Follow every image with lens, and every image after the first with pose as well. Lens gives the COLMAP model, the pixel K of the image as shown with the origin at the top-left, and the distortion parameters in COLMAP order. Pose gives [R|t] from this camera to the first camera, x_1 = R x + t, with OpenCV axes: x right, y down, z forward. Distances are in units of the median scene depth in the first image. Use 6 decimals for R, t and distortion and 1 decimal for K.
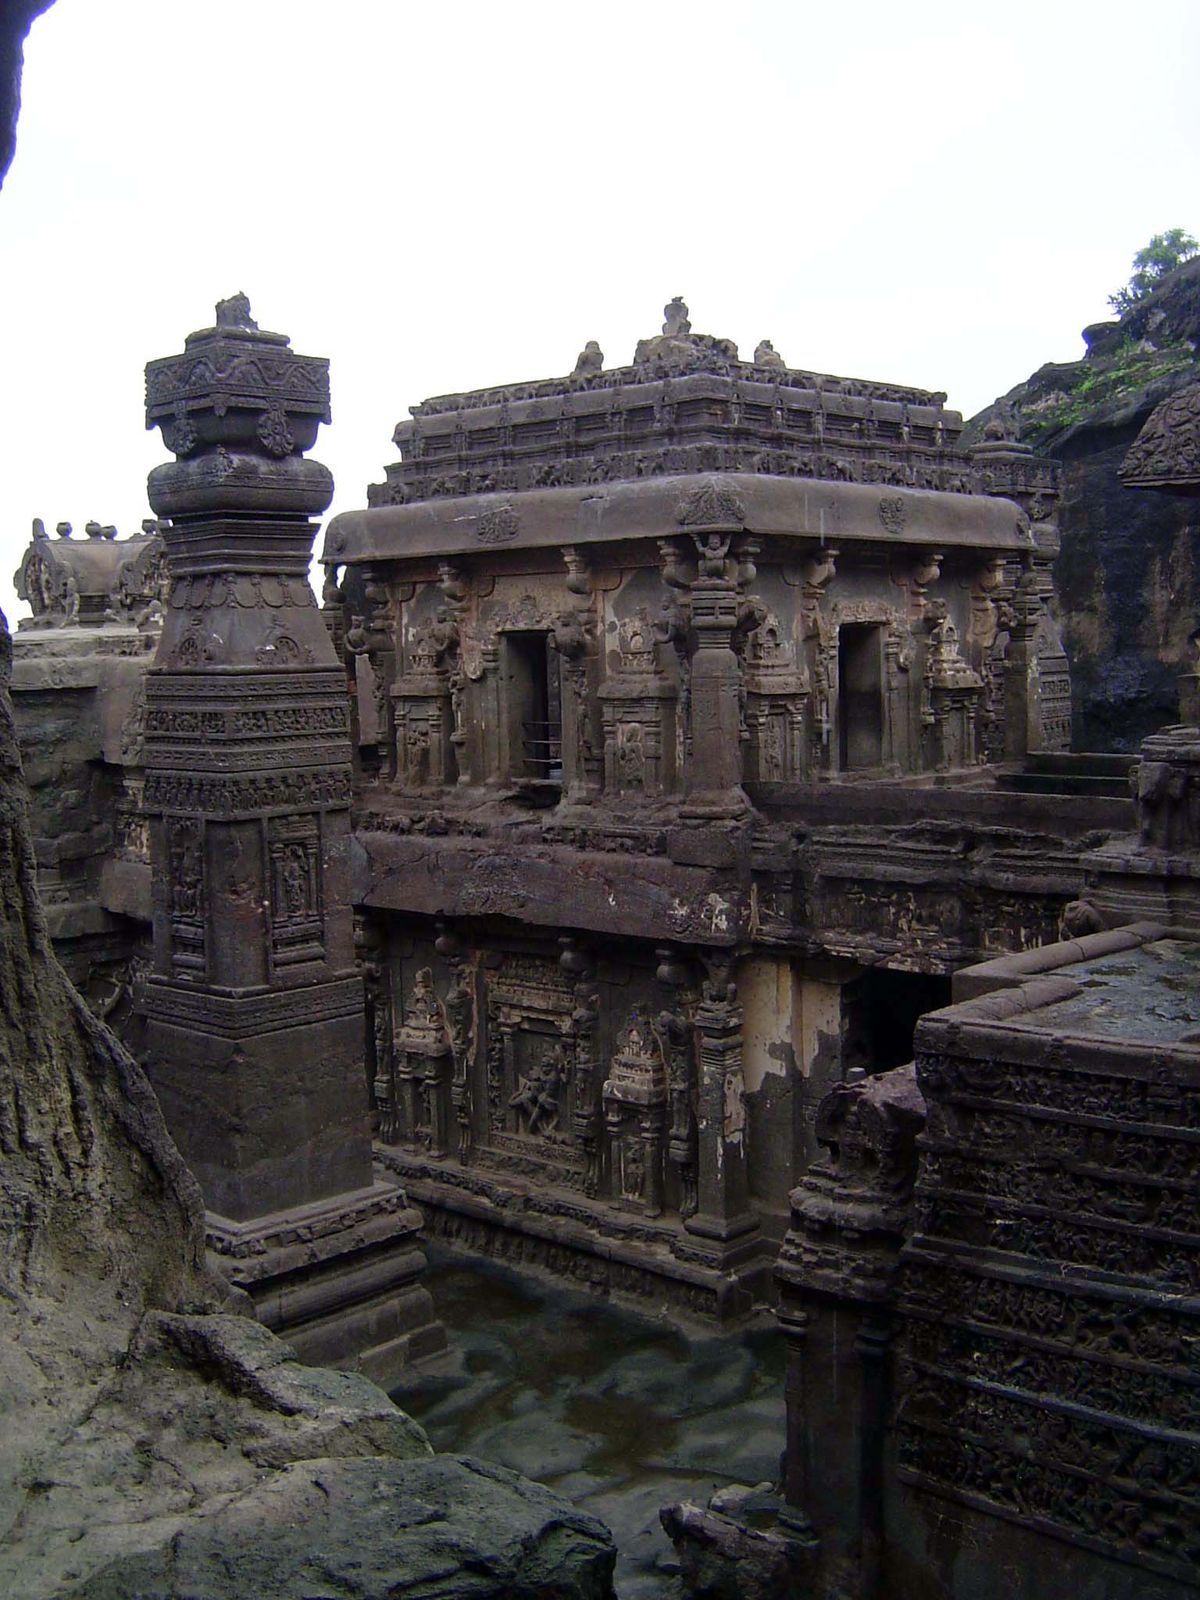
lens RADIAL K [[1840.7, 0, 614.2], [0, 1840.7, 795.2], [0, 0, 1]] dist [-0.133140, 0.000000]
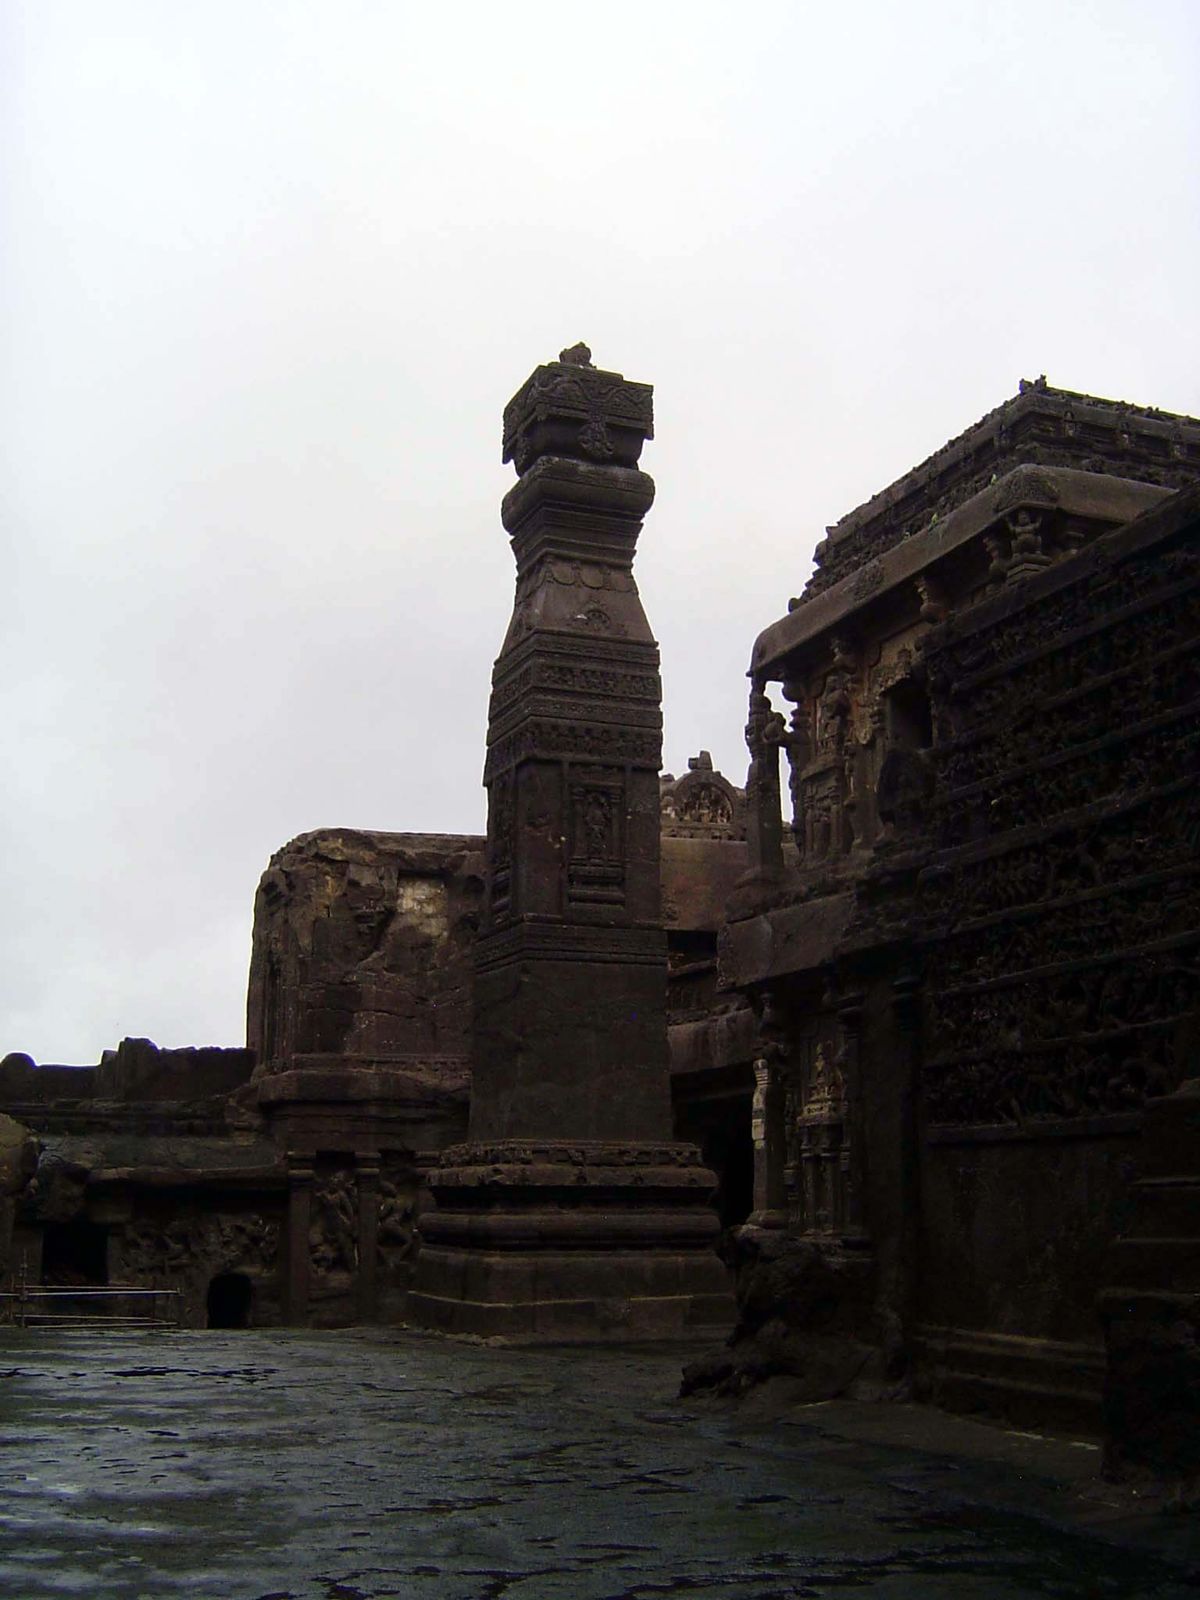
lens RADIAL K [[1840.7, 0, 598.6], [0, 1840.7, 815.2], [0, 0, 1]] dist [-0.133140, 0.000000]
pose [[0.903816, -0.068210, -0.422450, 0.274052], [-0.054729, 0.960681, -0.272206, 0.327374], [0.424407, 0.269144, 0.864546, 0.079985]]
